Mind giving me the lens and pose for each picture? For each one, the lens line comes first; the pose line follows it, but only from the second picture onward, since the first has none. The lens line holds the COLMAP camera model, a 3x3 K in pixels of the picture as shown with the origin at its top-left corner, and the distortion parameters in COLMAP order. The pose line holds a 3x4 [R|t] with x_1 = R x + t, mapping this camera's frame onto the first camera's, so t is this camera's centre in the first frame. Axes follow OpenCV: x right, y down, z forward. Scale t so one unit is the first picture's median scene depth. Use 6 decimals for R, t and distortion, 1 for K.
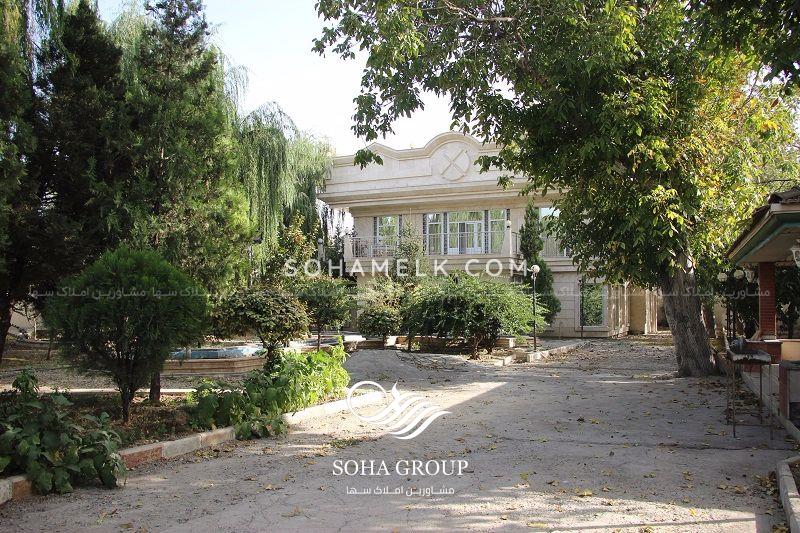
lens RADIAL K [[700.4, 0, 400.0], [0, 700.4, 266.5], [0, 0, 1]] dist [-0.188167, 0.191768]
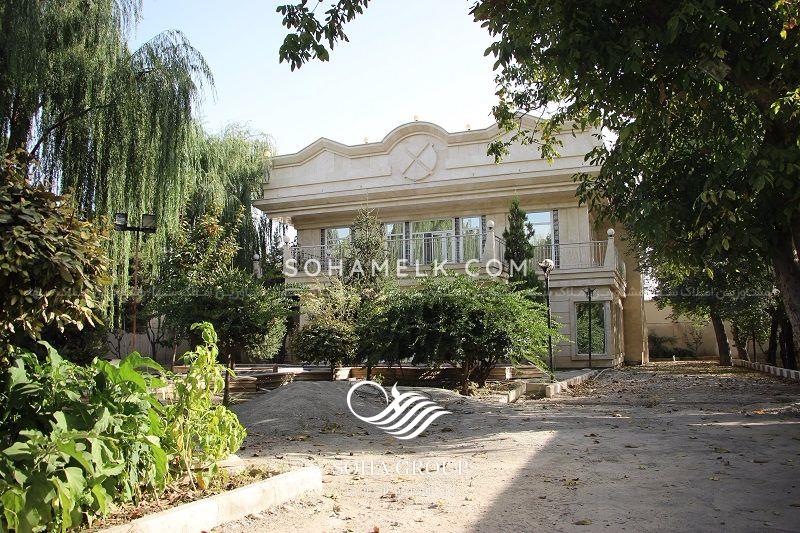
lens RADIAL K [[700.4, 0, 400.0], [0, 700.4, 266.5], [0, 0, 1]] dist [-0.188167, 0.191768]
pose [[0.997507, -0.003919, 0.070459, -0.004071], [0.008180, 0.998147, -0.060292, 0.042142], [-0.070093, 0.060718, 0.995691, 0.280326]]
